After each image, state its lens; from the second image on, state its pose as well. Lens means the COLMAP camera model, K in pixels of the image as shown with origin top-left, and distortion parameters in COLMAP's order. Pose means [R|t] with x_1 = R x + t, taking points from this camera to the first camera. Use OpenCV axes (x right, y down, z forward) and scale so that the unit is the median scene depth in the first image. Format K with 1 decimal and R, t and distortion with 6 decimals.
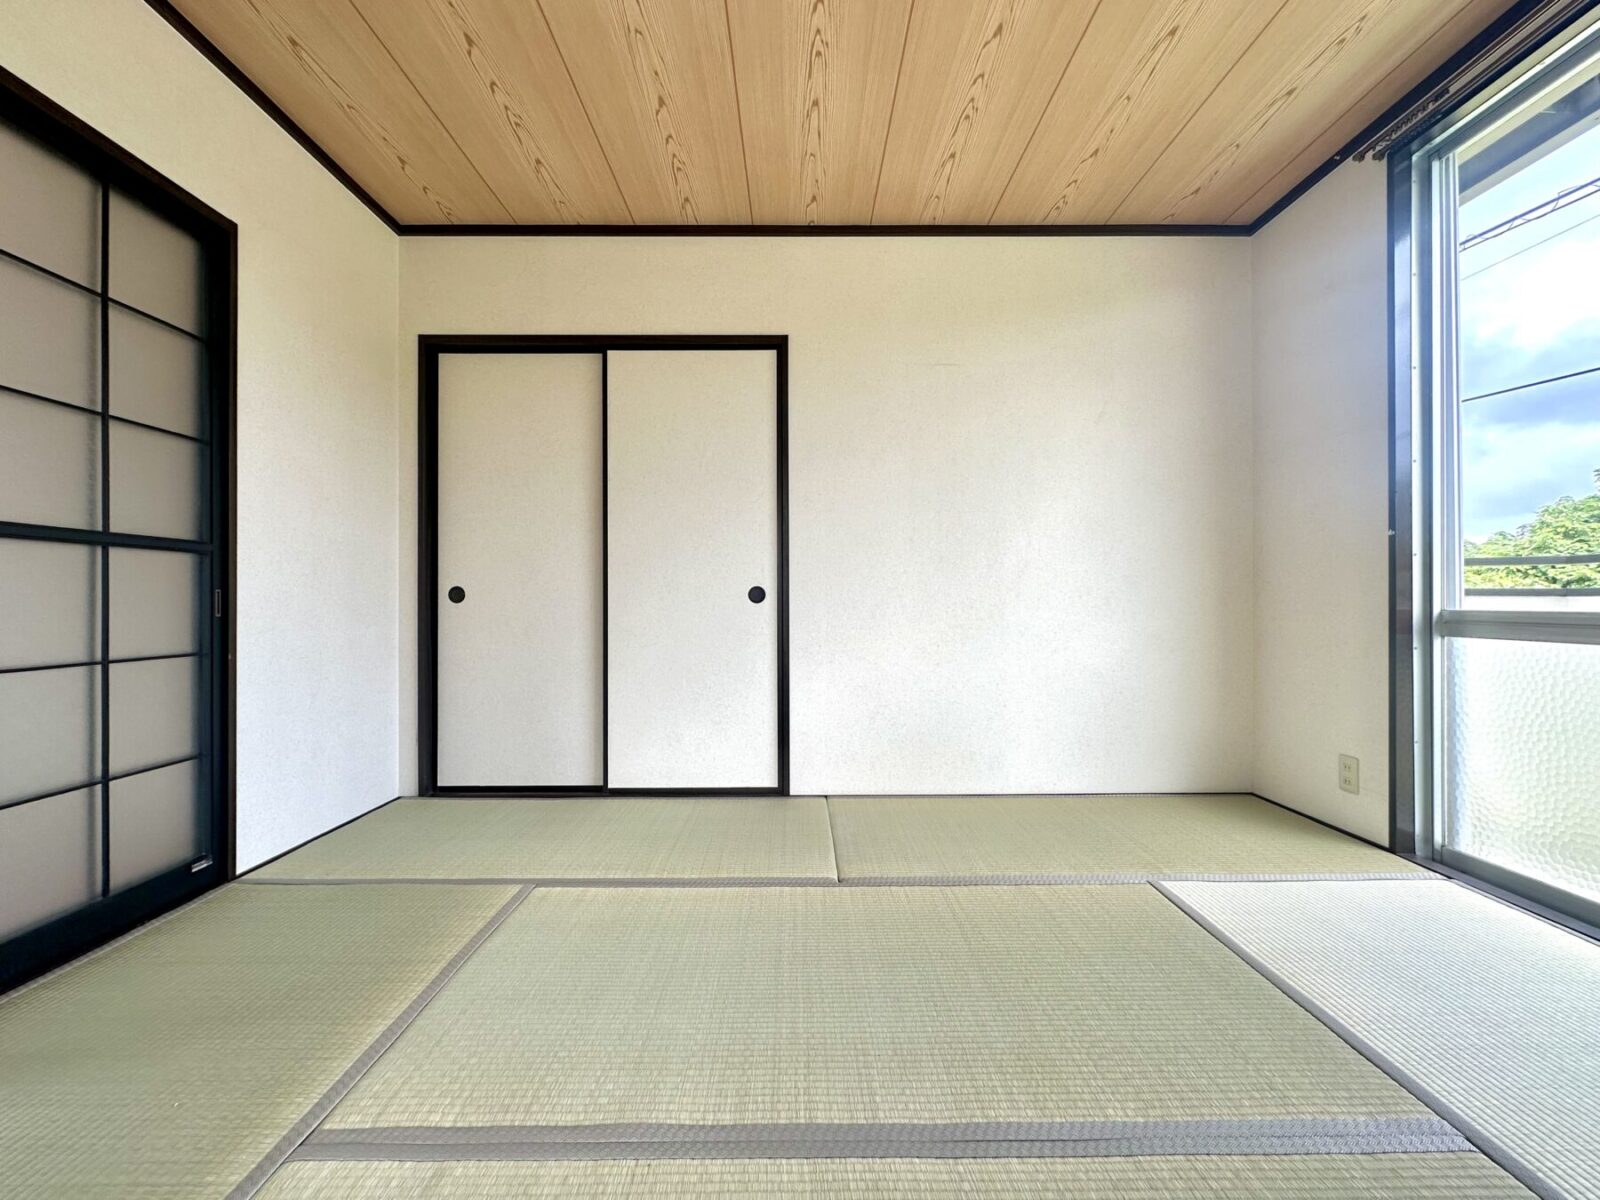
lens RADIAL K [[640.6, 0, 807.7], [0, 640.6, 595.7], [0, 0, 1]] dist [-0.002075, 0.000949]
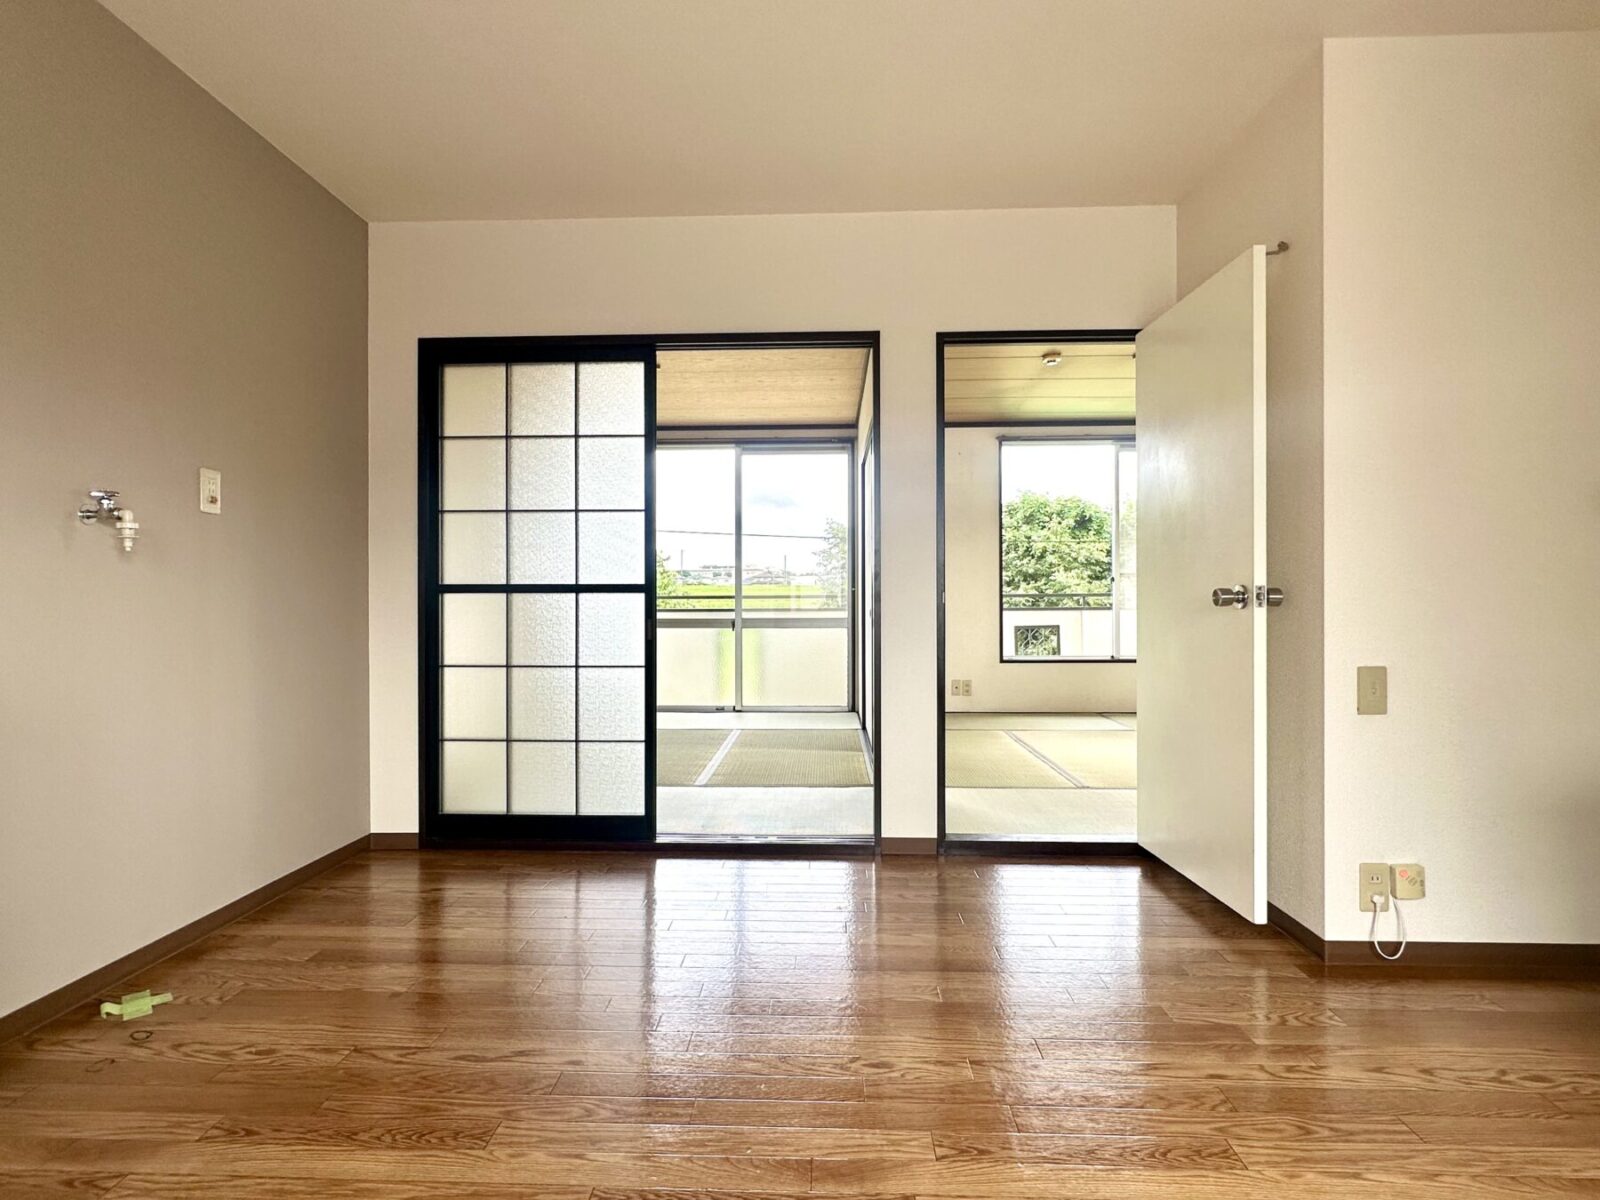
lens RADIAL K [[811.3, 0, 798.1], [0, 811.3, 603.3], [0, 0, 1]] dist [-0.003447, 0.001423]
pose [[0.046663, 0.000213, 0.998911, -2.448731], [-0.002600, 0.999997, -0.000092, -0.042029], [-0.998907, -0.002593, 0.046664, 0.141685]]
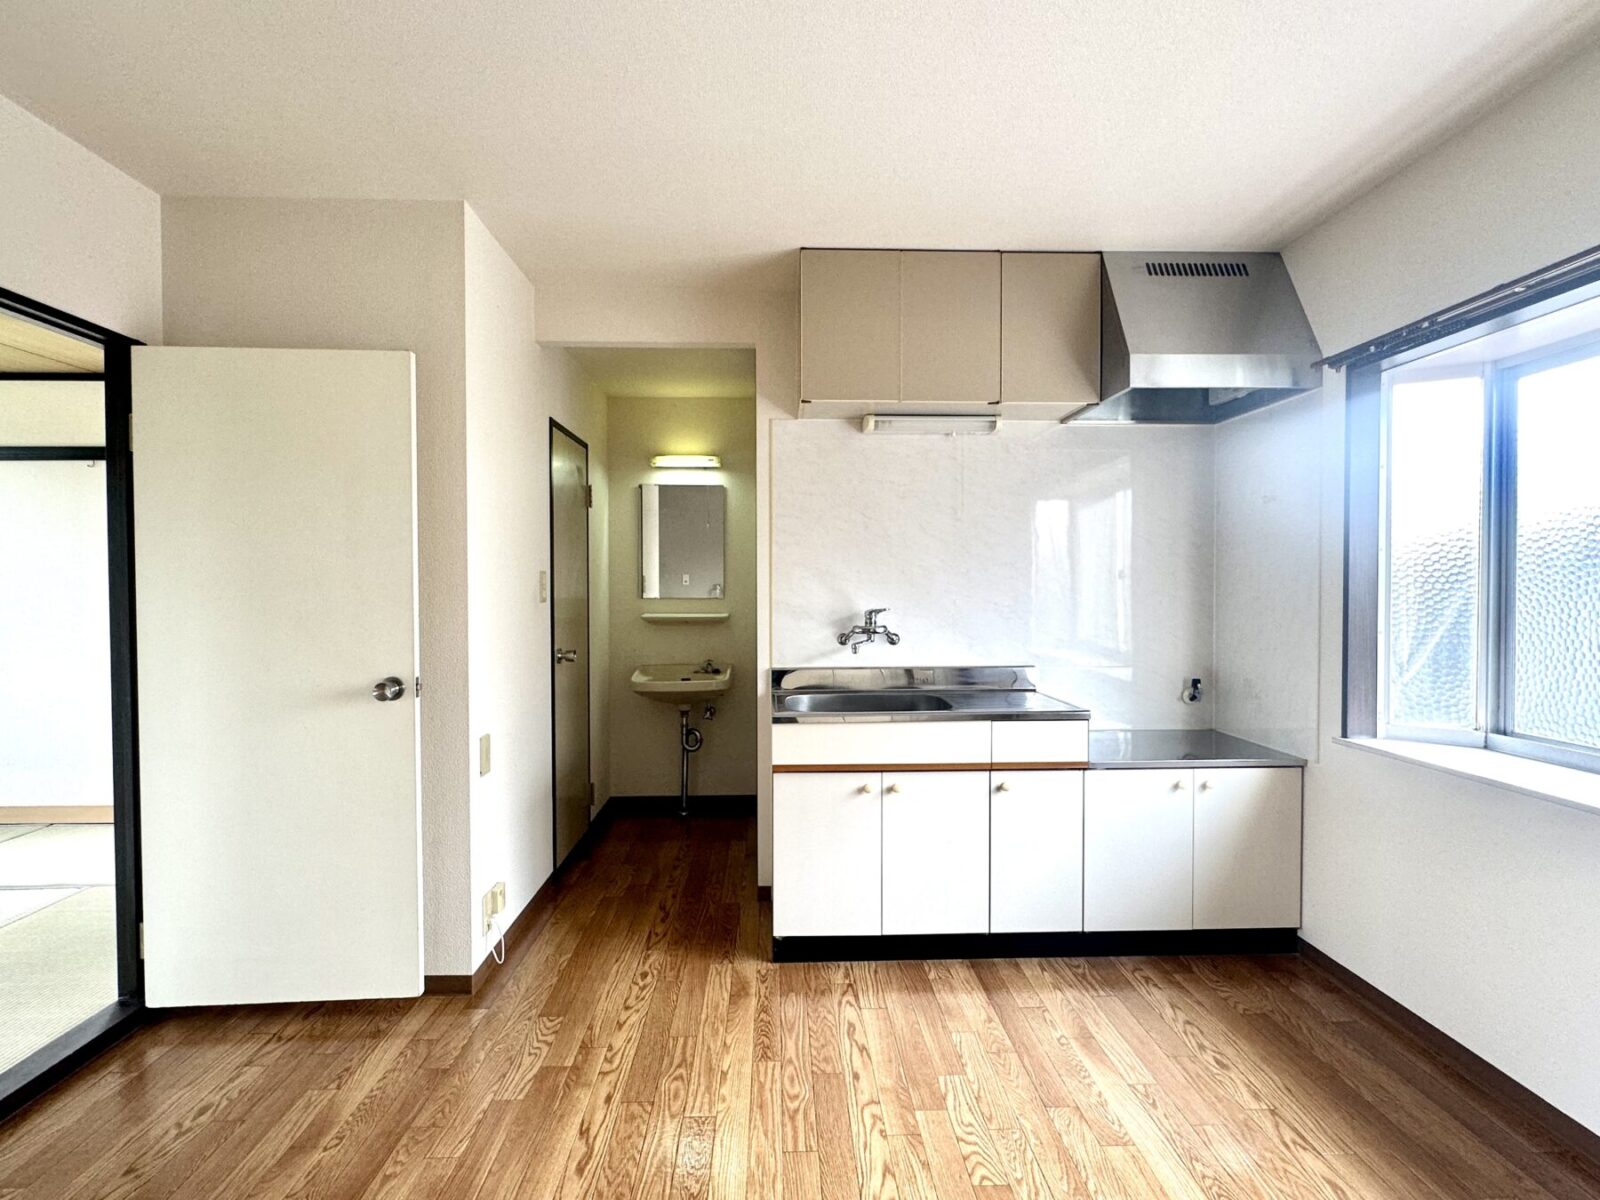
lens RADIAL K [[811.3, 0, 806.8], [0, 811.3, 605.6], [0, 0, 1]] dist [-0.003447, 0.001423]
pose [[-0.999804, 0.003729, -0.019465, -1.839760], [0.003346, 0.999800, 0.019693, -0.193085], [0.019534, 0.019624, -0.999617, 0.746610]]
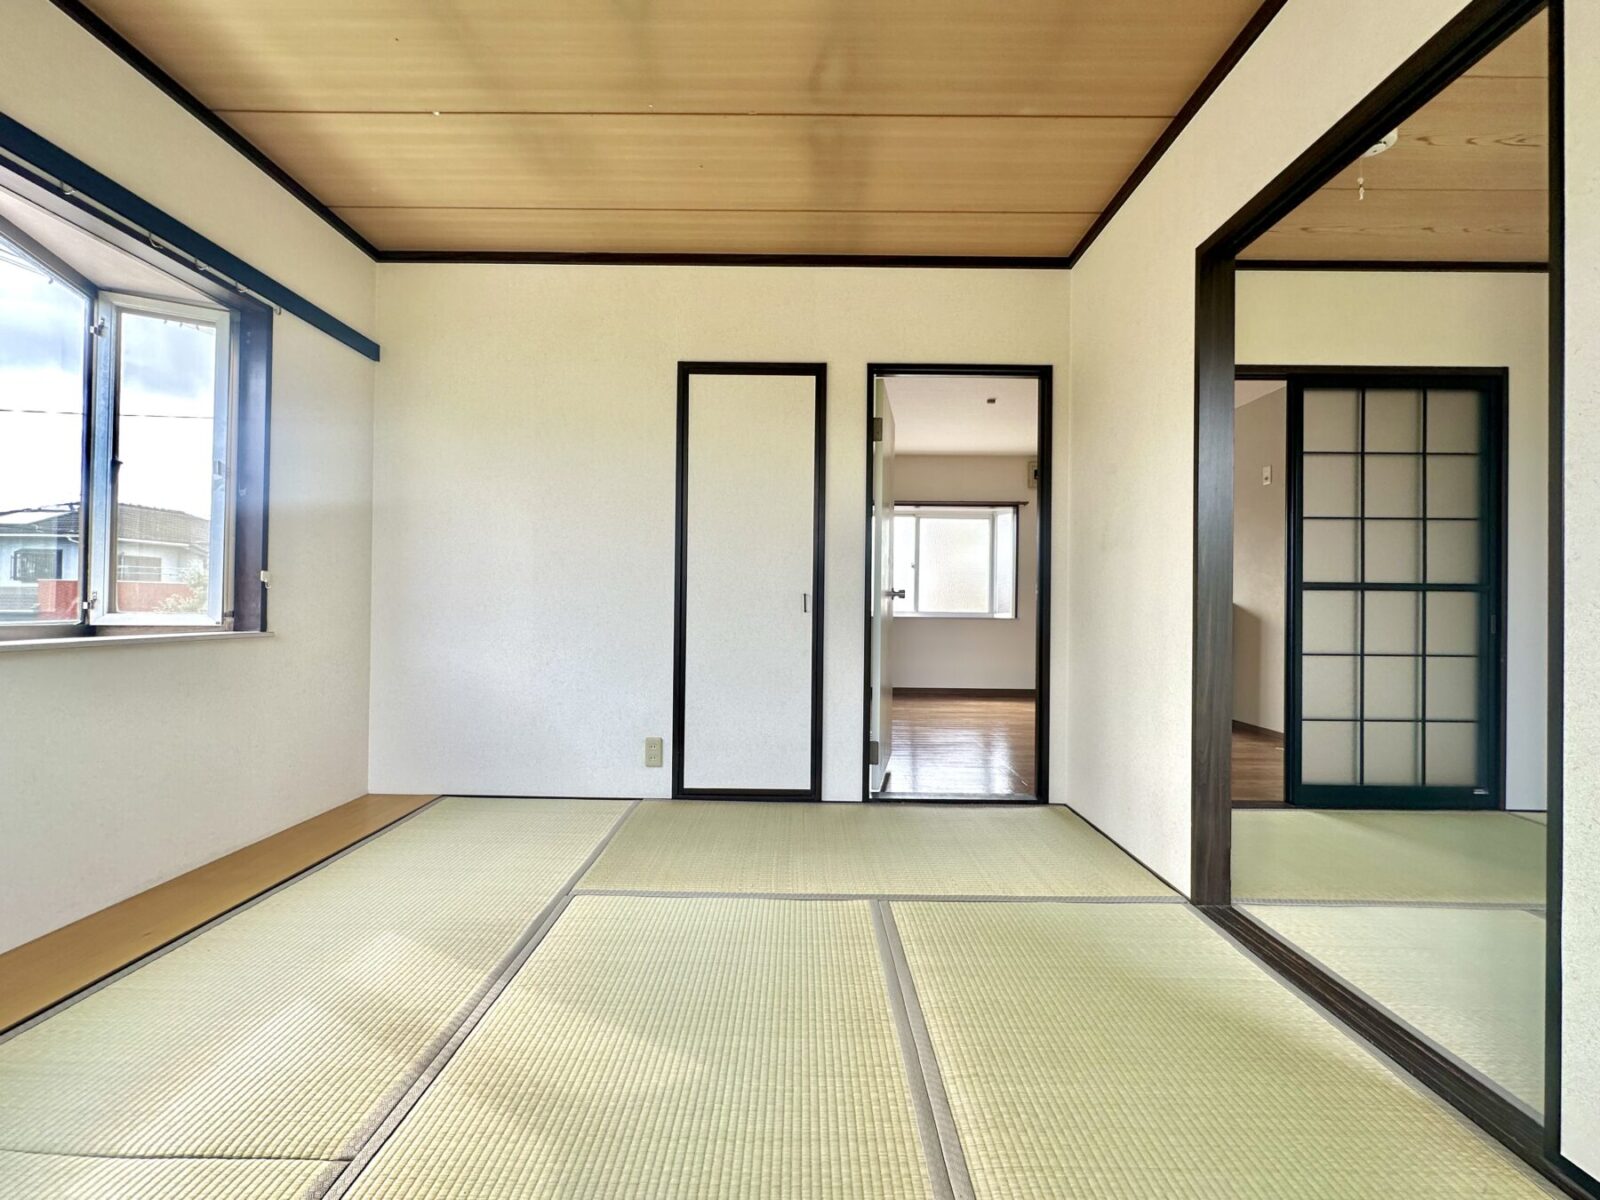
lens RADIAL K [[640.6, 0, 801.8], [0, 640.6, 599.7], [0, 0, 1]] dist [-0.002075, 0.000949]
pose [[-0.012341, -0.005291, -0.999910, 0.574532], [-0.008383, 0.999951, -0.005188, -0.022942], [0.999889, 0.008318, -0.012385, -0.577811]]
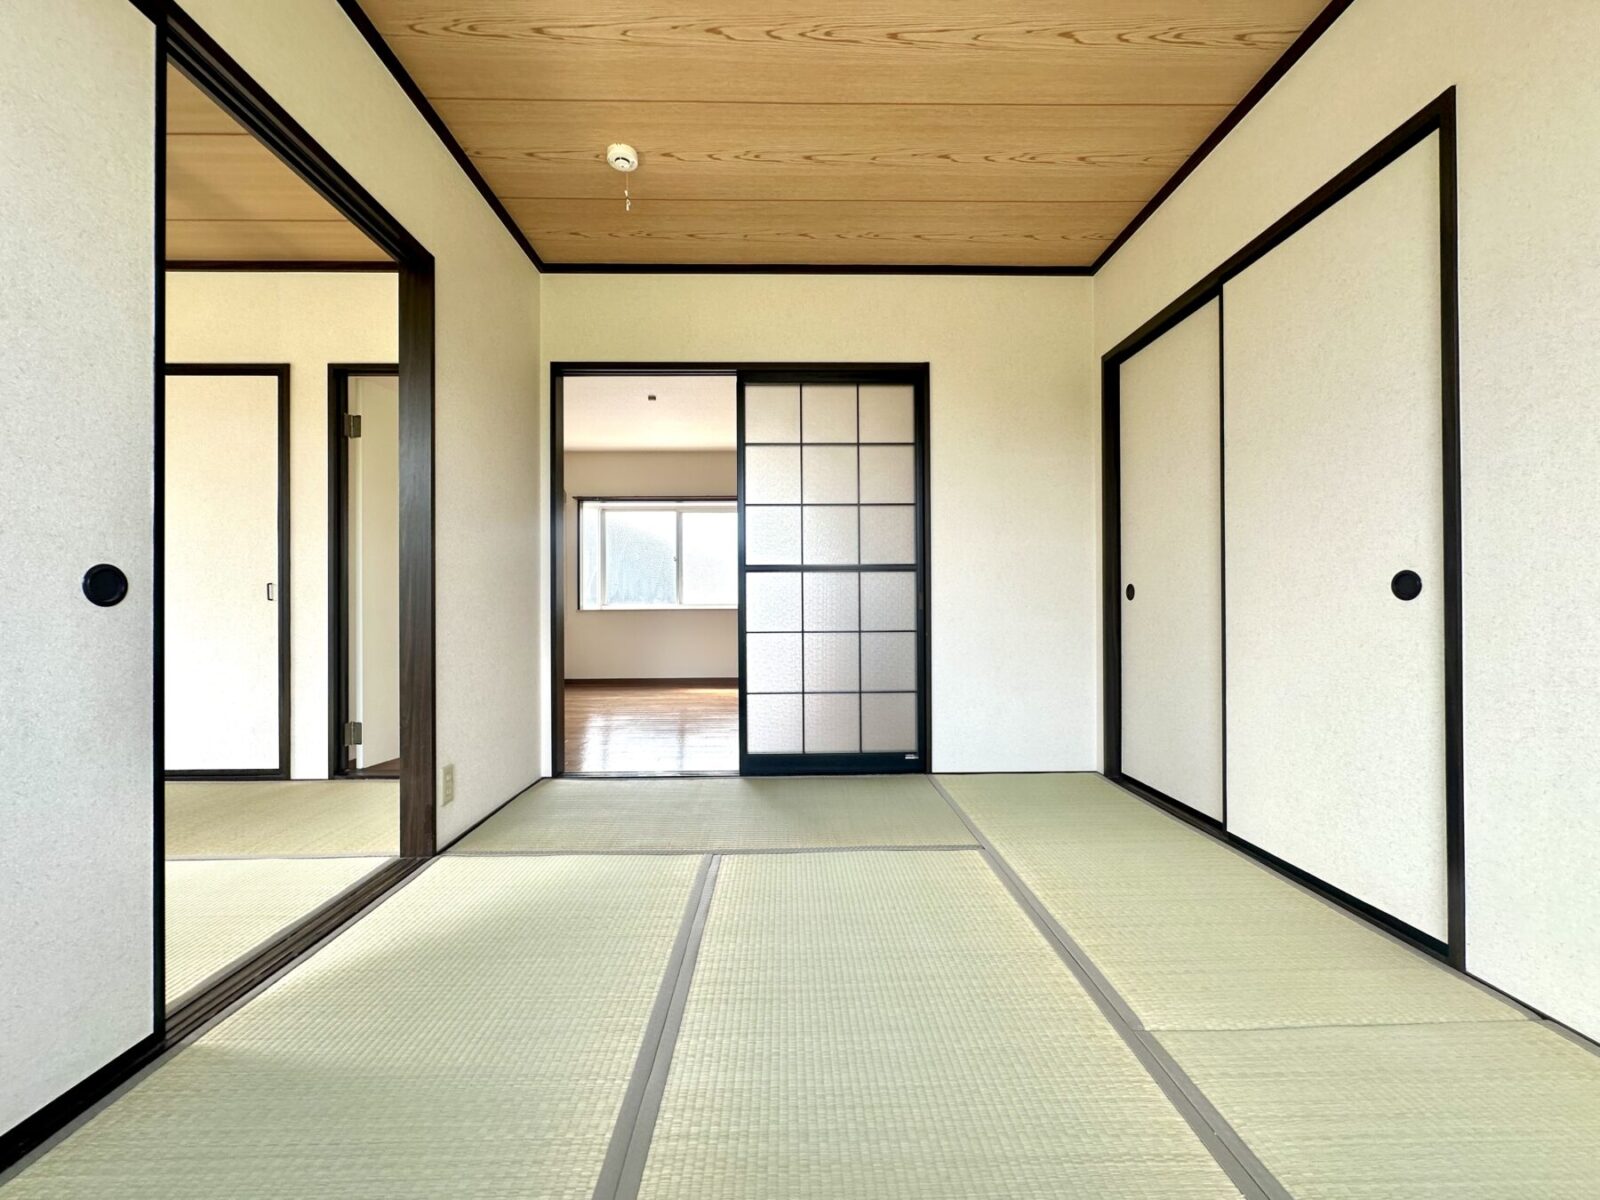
lens RADIAL K [[640.6, 0, 800.3], [0, 640.6, 599.3], [0, 0, 1]] dist [-0.002075, 0.000949]
pose [[0.009887, -0.004720, -0.999940, 0.660738], [0.008988, 0.999949, -0.004632, 0.012575], [0.999911, -0.008941, 0.009929, 0.628323]]
